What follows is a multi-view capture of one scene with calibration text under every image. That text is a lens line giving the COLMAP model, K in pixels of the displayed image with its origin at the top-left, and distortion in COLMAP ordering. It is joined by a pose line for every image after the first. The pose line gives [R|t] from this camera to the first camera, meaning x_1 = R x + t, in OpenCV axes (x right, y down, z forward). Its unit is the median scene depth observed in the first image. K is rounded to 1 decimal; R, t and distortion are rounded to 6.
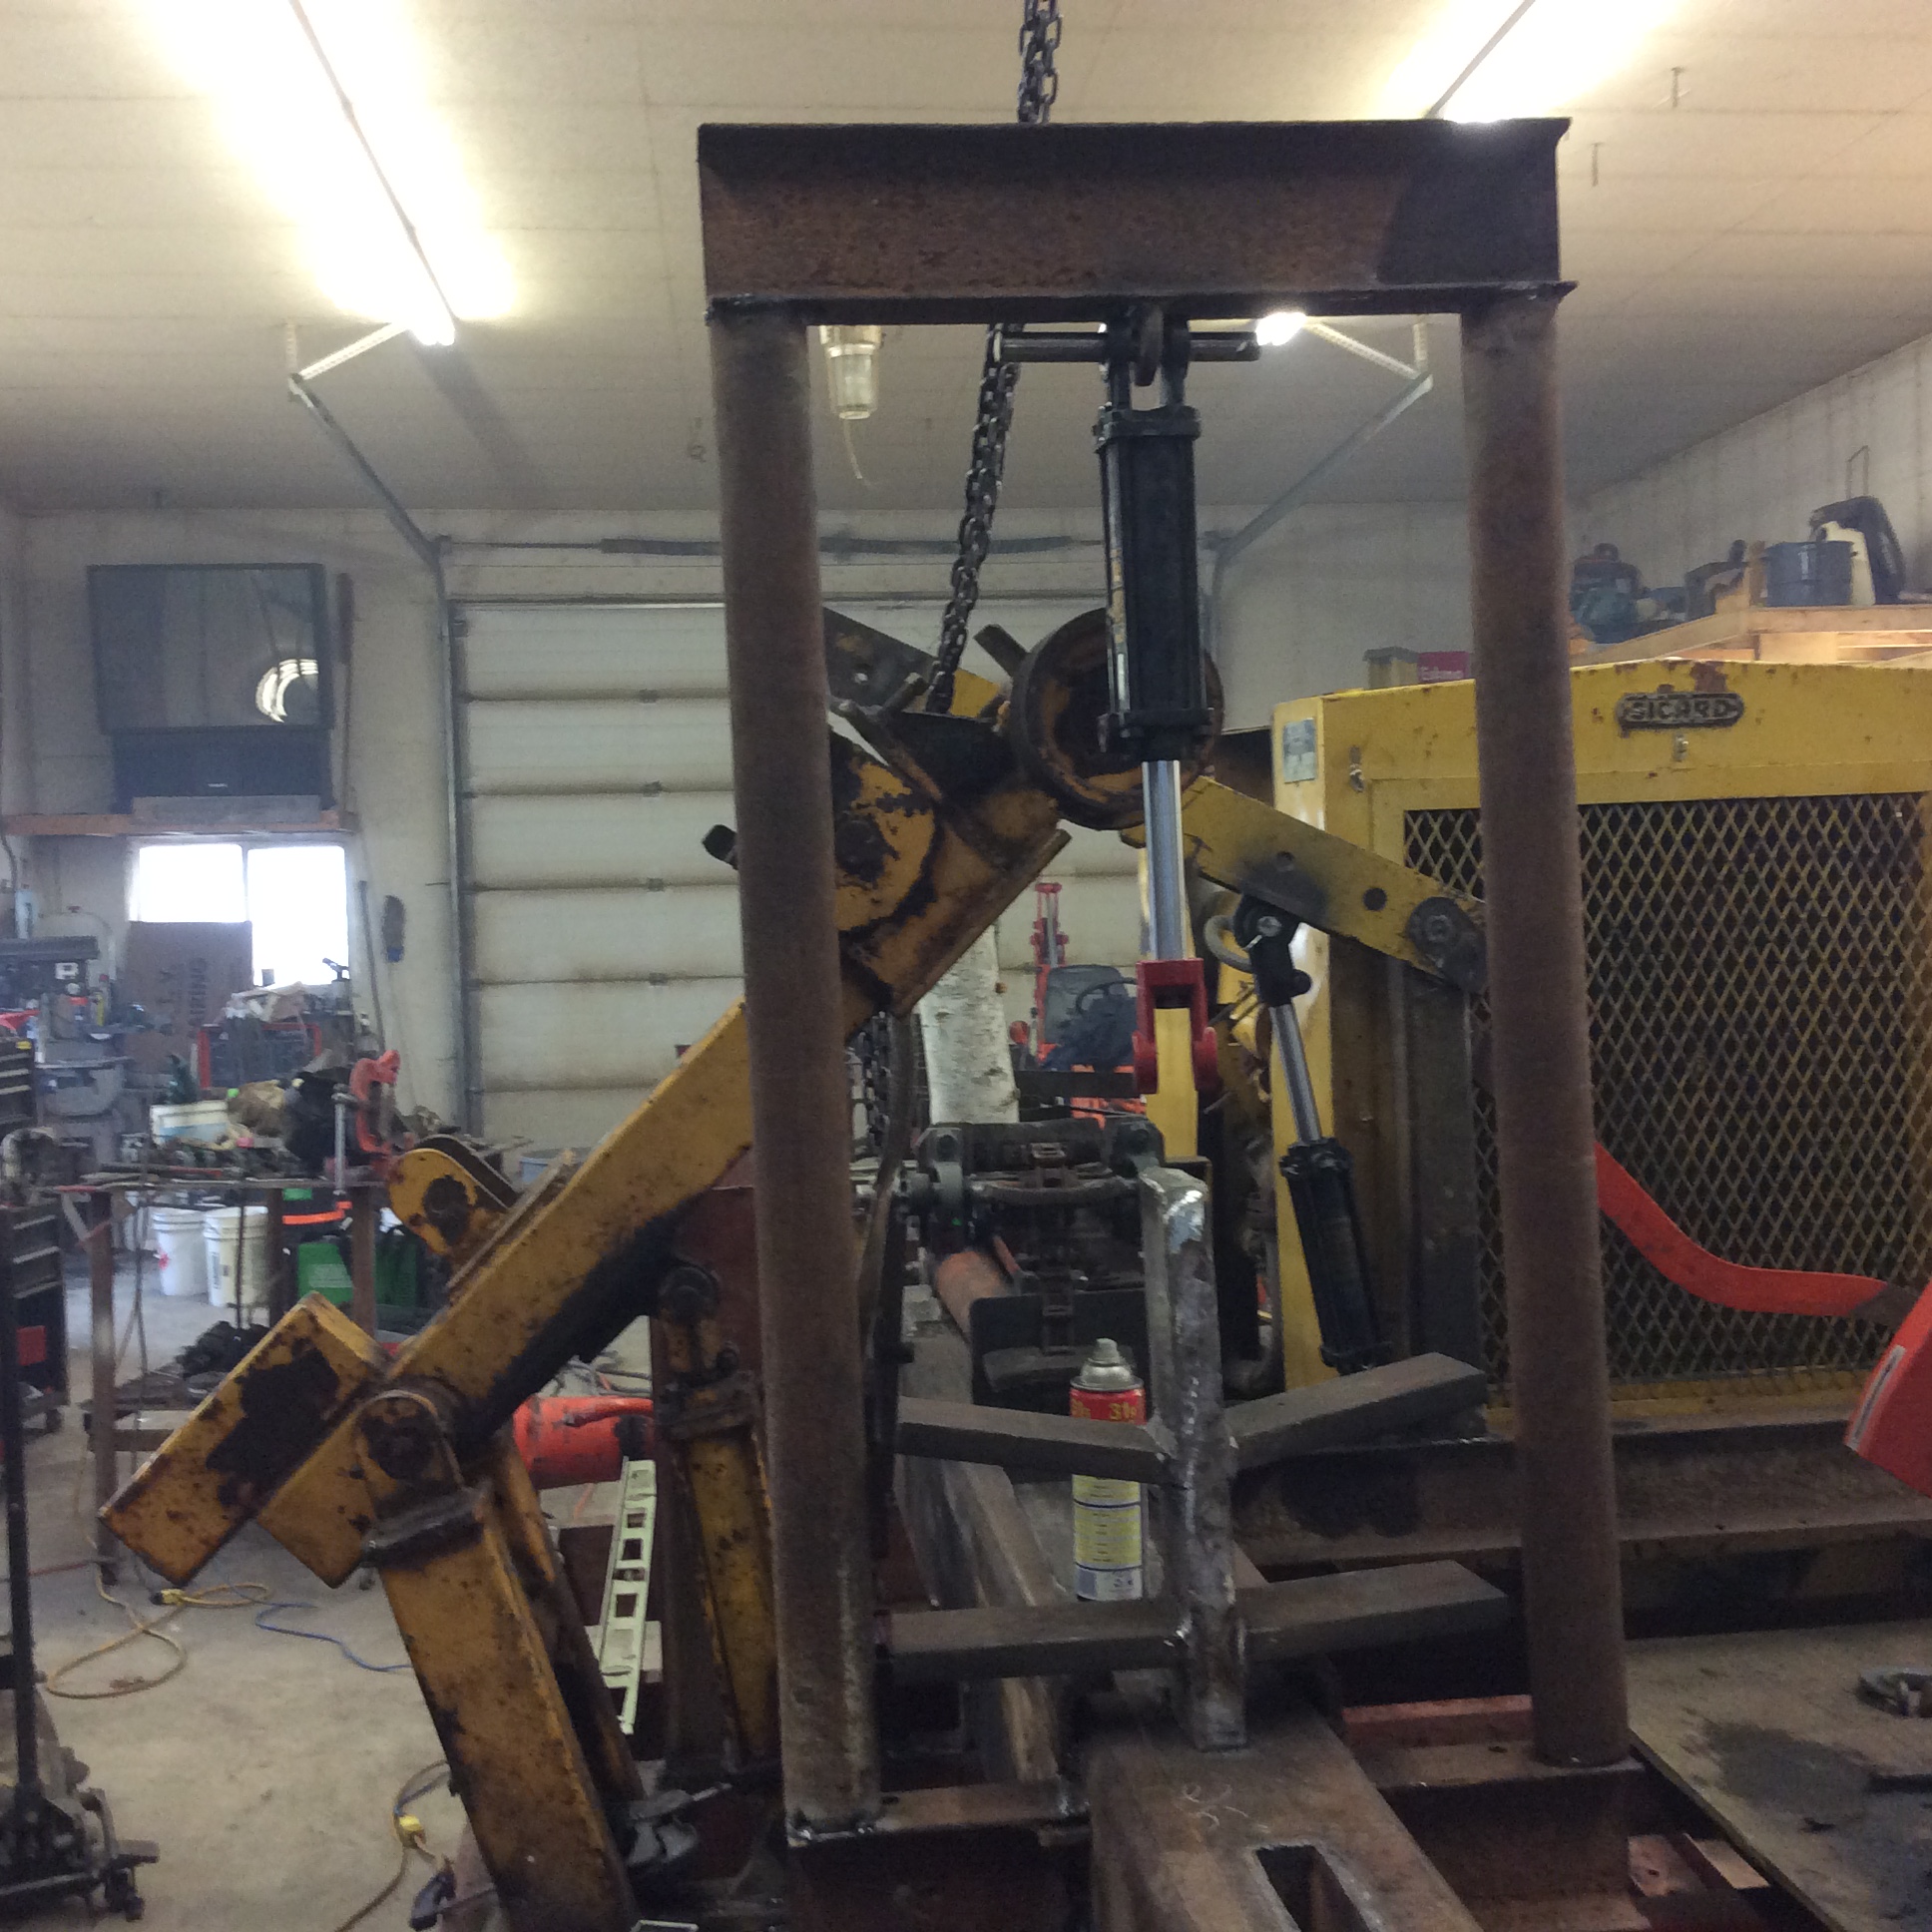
lens RADIAL K [[2274.7, 0, 978.4], [0, 2274.7, 984.8], [0, 0, 1]] dist [0.099955, -0.215819]
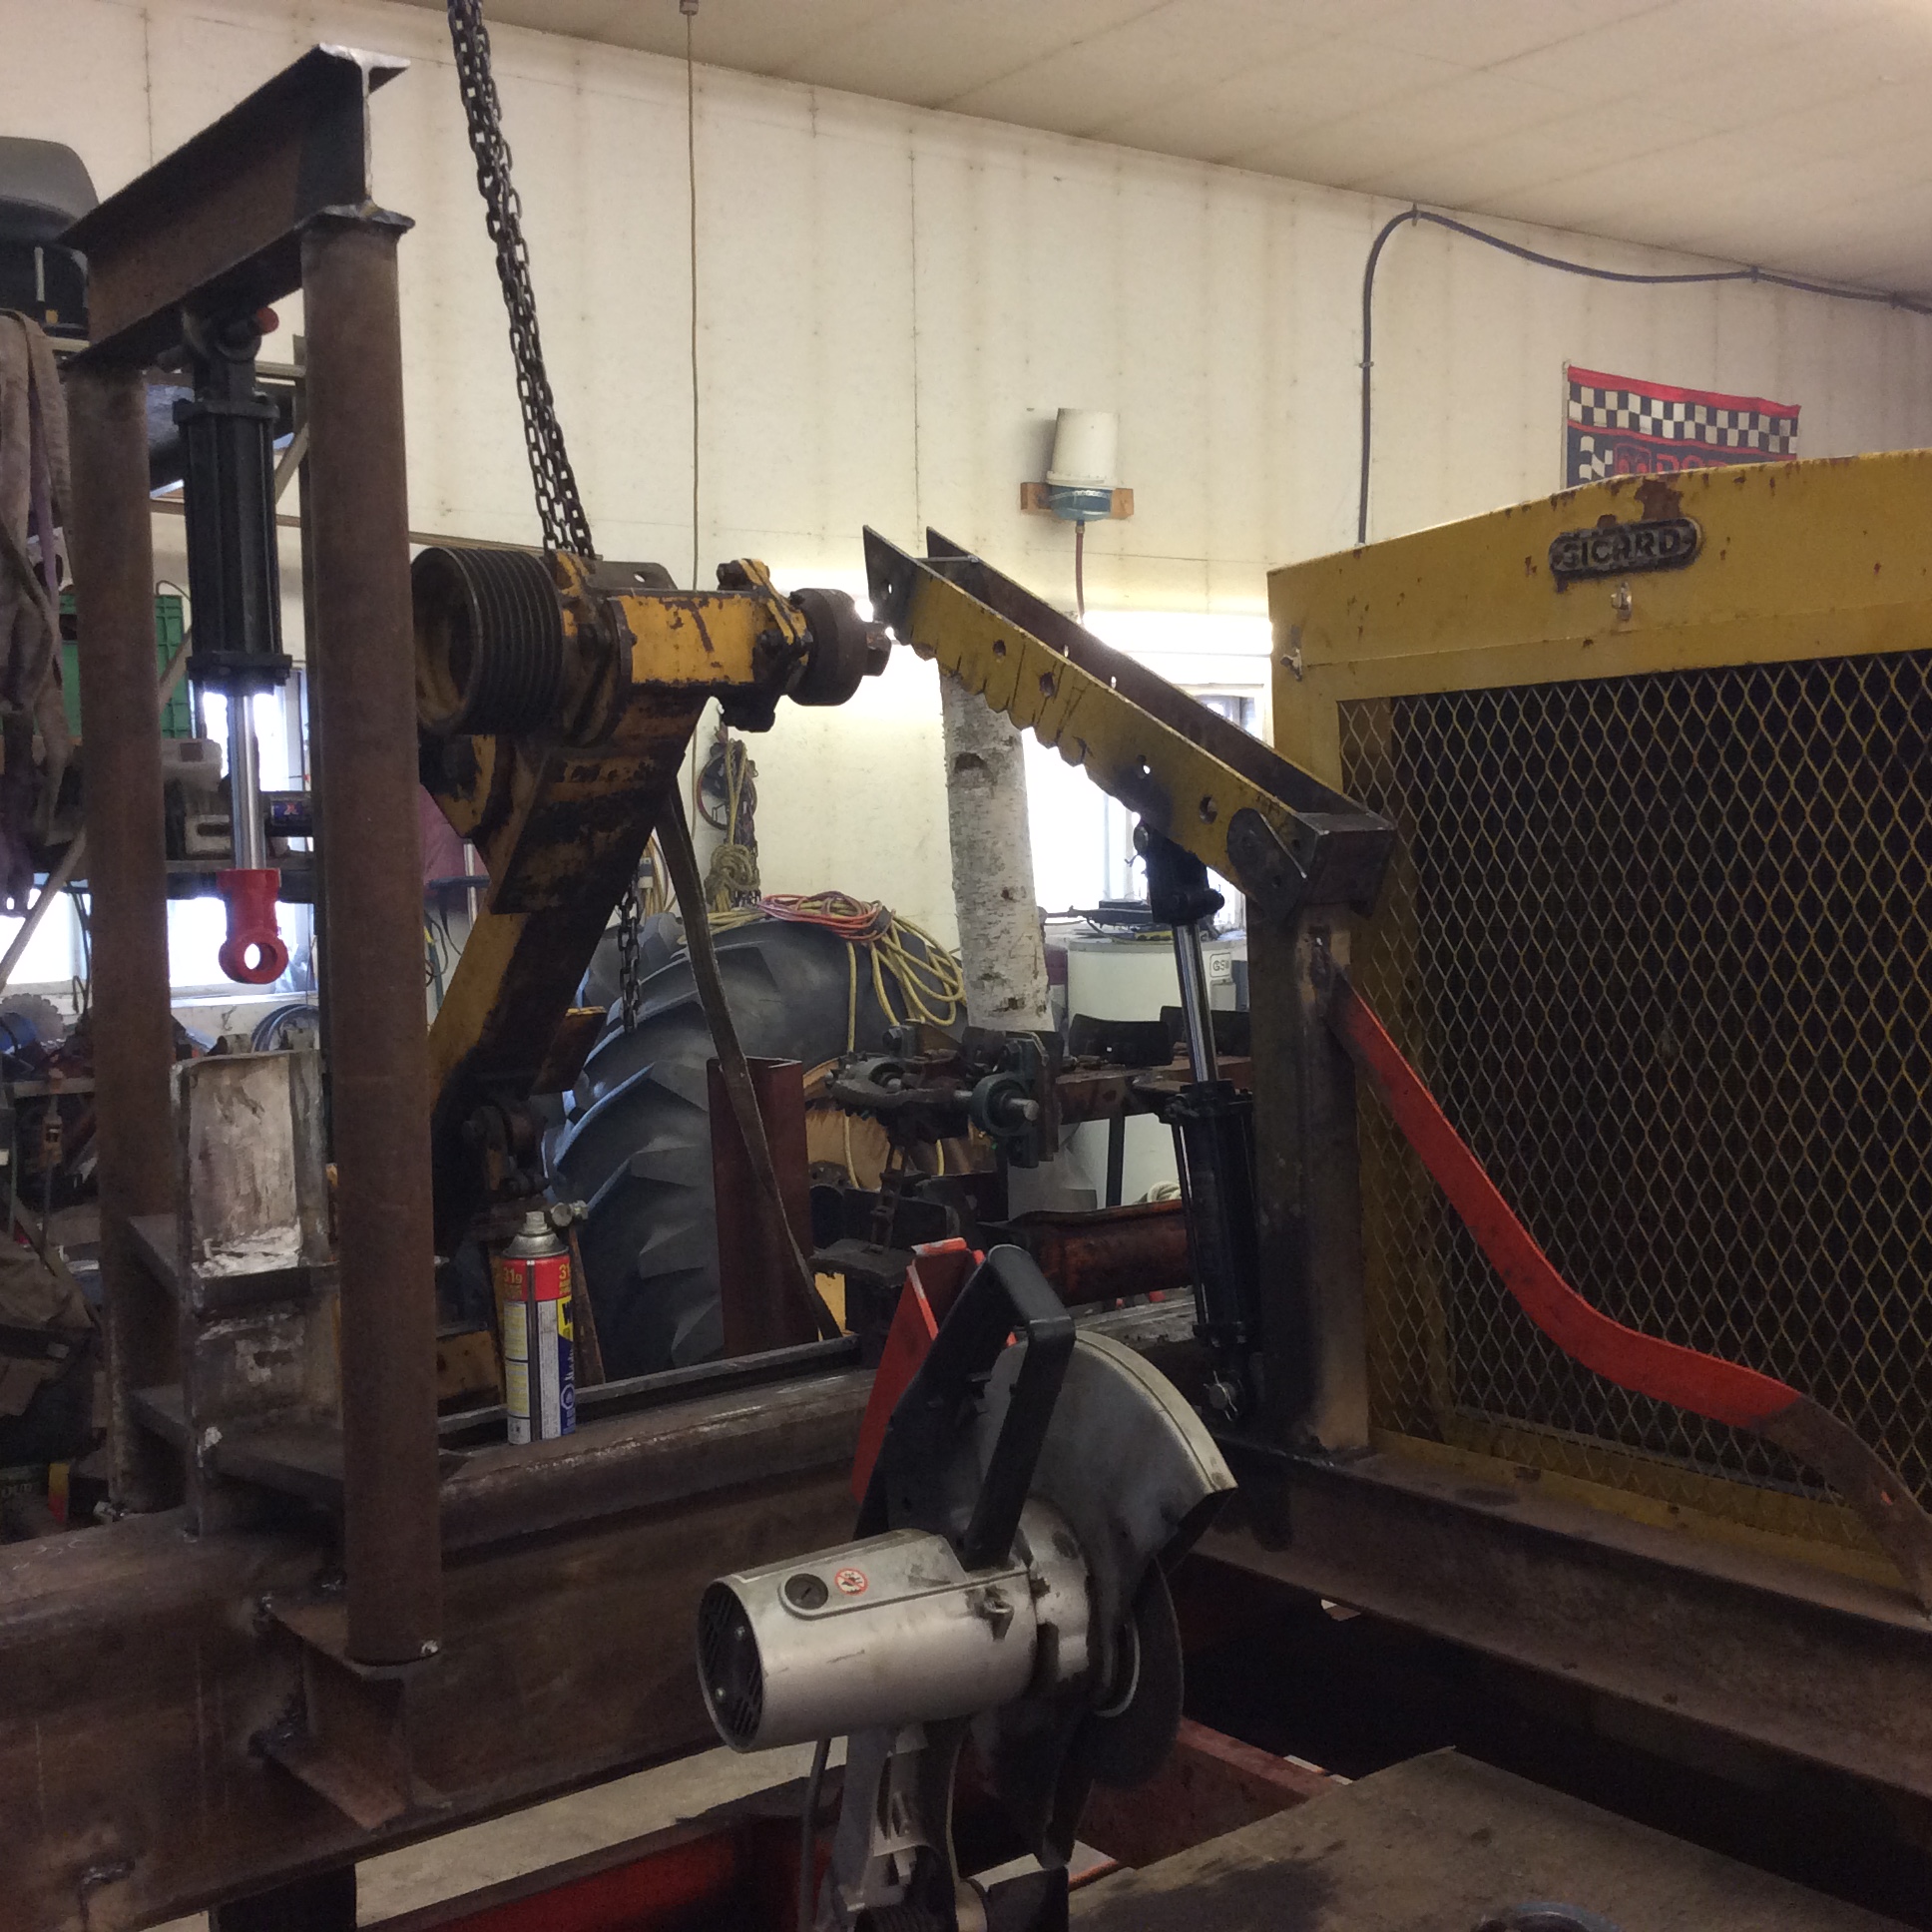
lens RADIAL K [[2346.3, 0, 968.0], [0, 2346.3, 976.0], [0, 0, 1]] dist [0.119240, -0.264241]
pose [[0.504101, 0.075475, -0.860341, 0.850767], [-0.025194, 0.997035, 0.072705, -0.035485], [0.863277, -0.014975, 0.504508, 0.448393]]
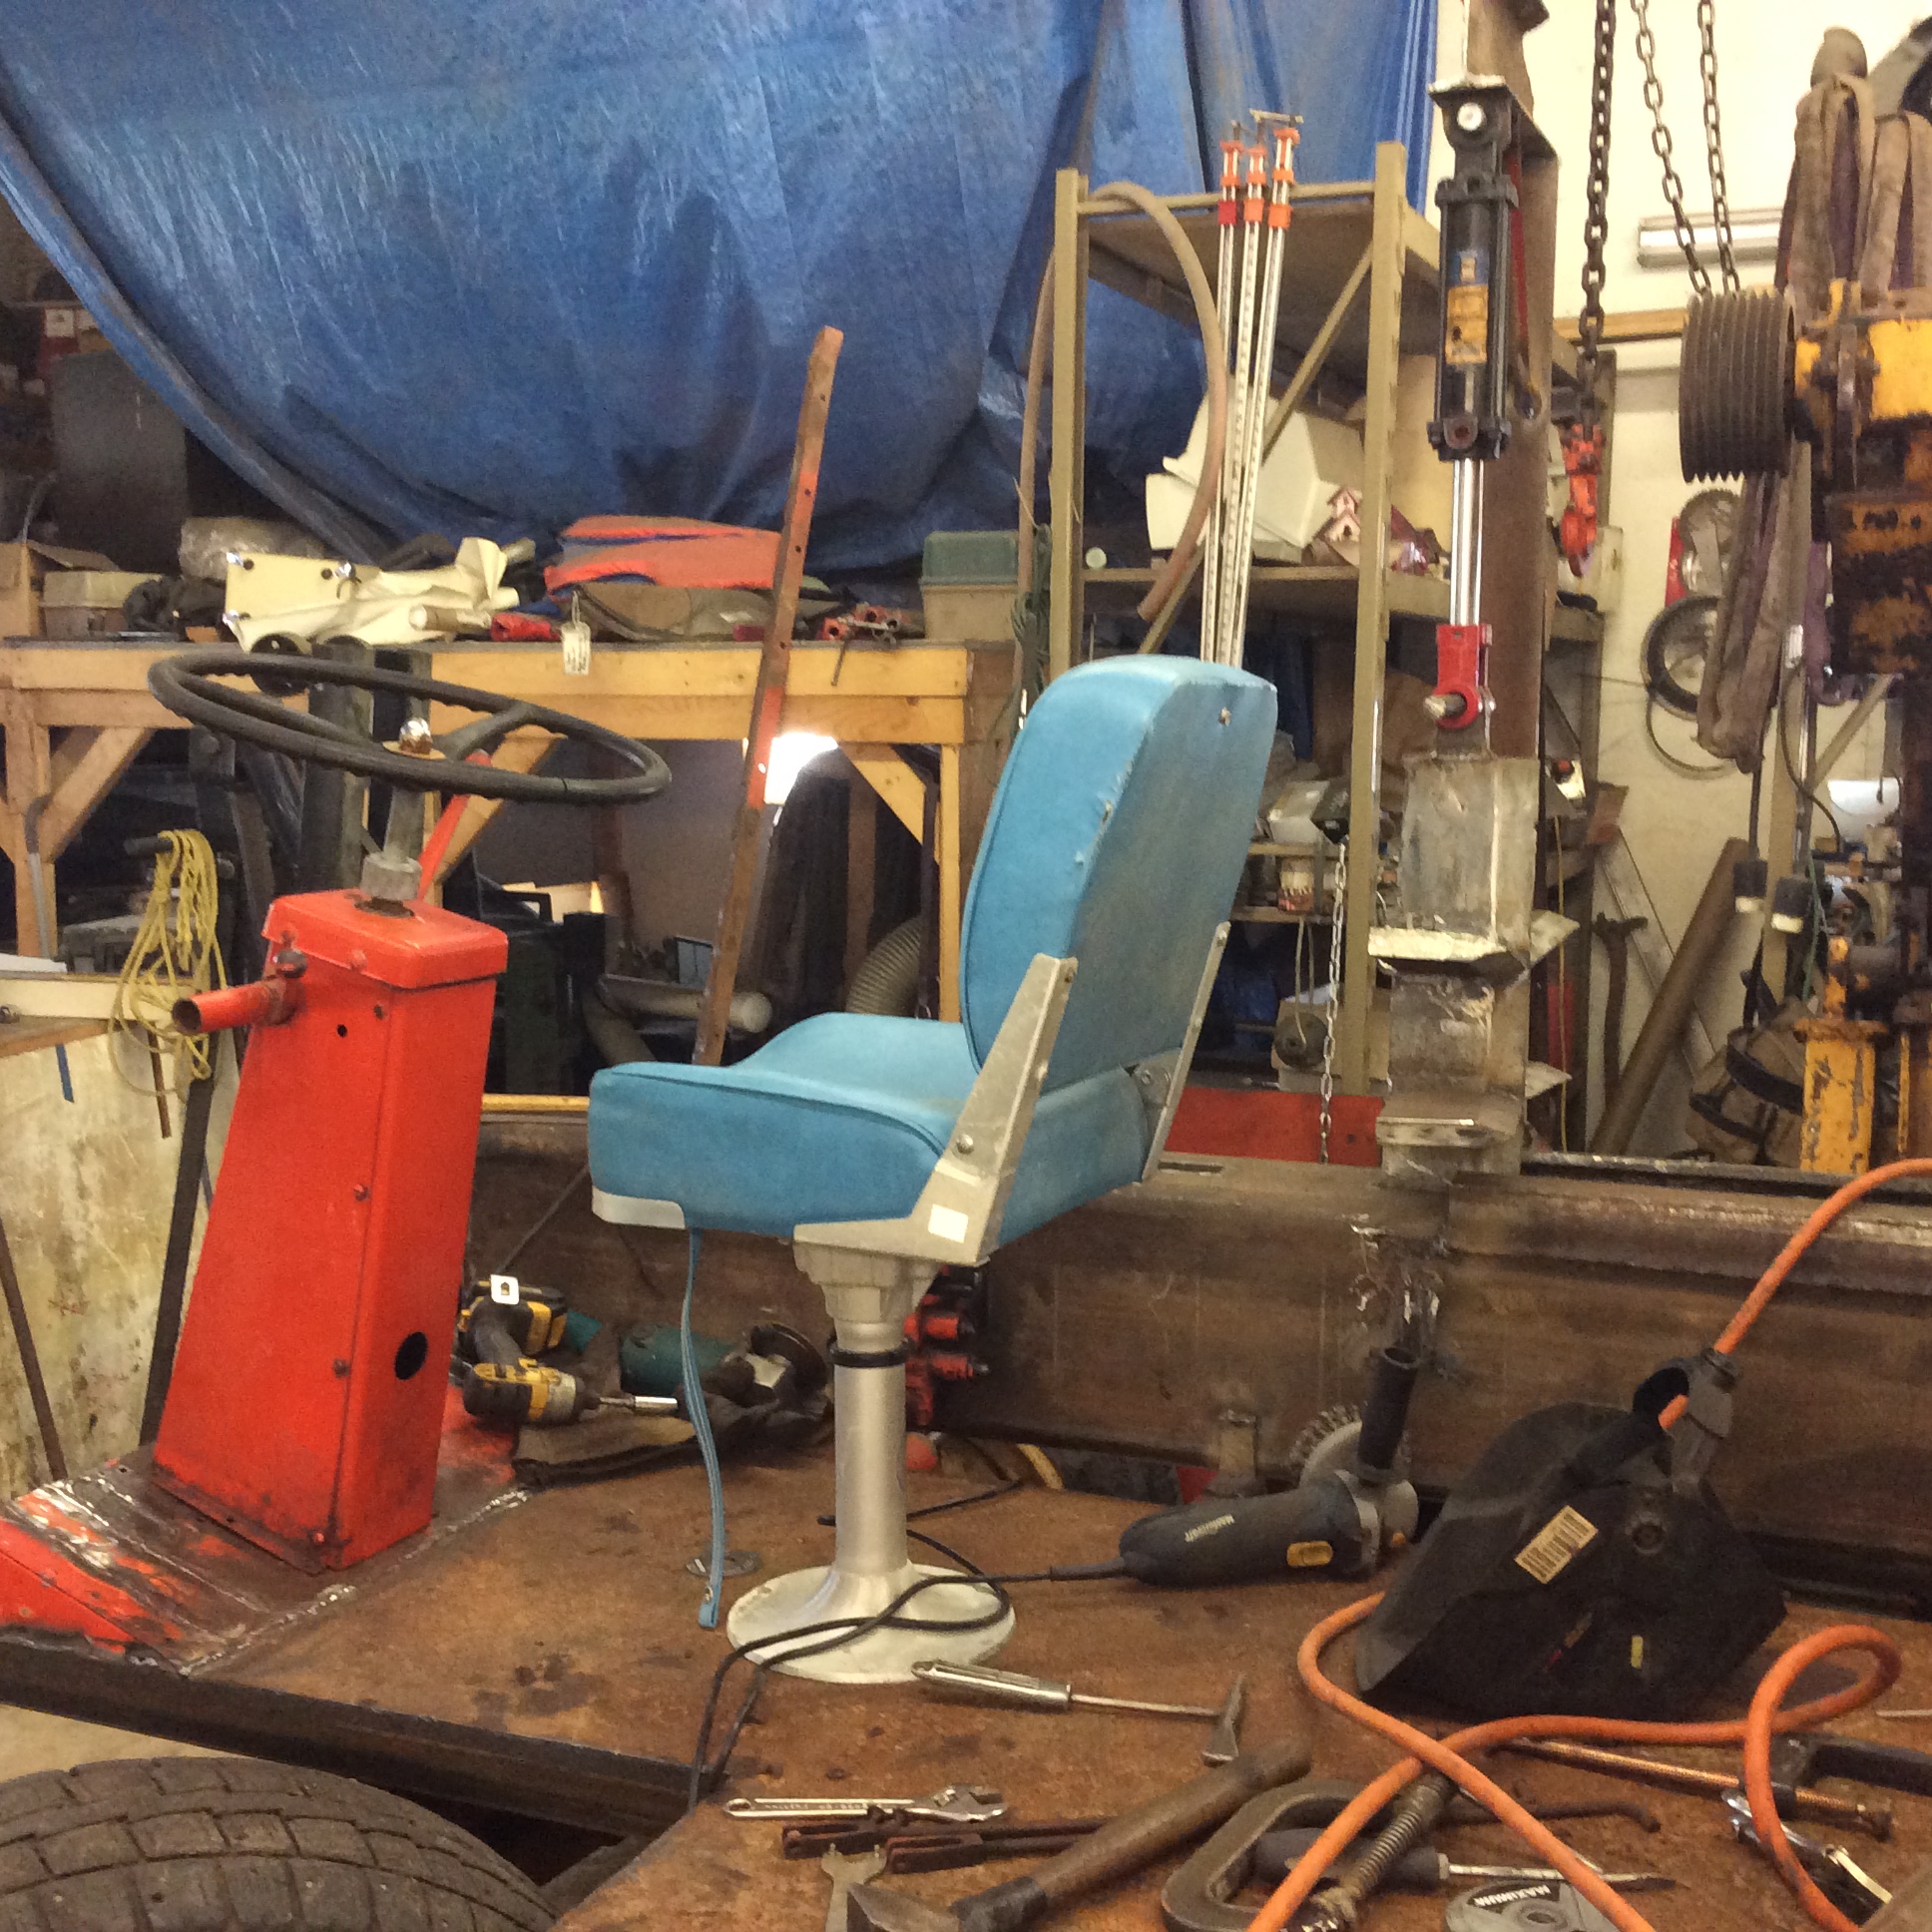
lens RADIAL K [[2274.7, 0, 978.4], [0, 2274.7, 984.8], [0, 0, 1]] dist [0.099955, -0.215819]
pose [[-0.500680, 0.132132, -0.855488, 0.885204], [-0.029567, 0.985094, 0.169454, -0.010630], [0.865127, 0.110137, -0.489311, 0.903237]]
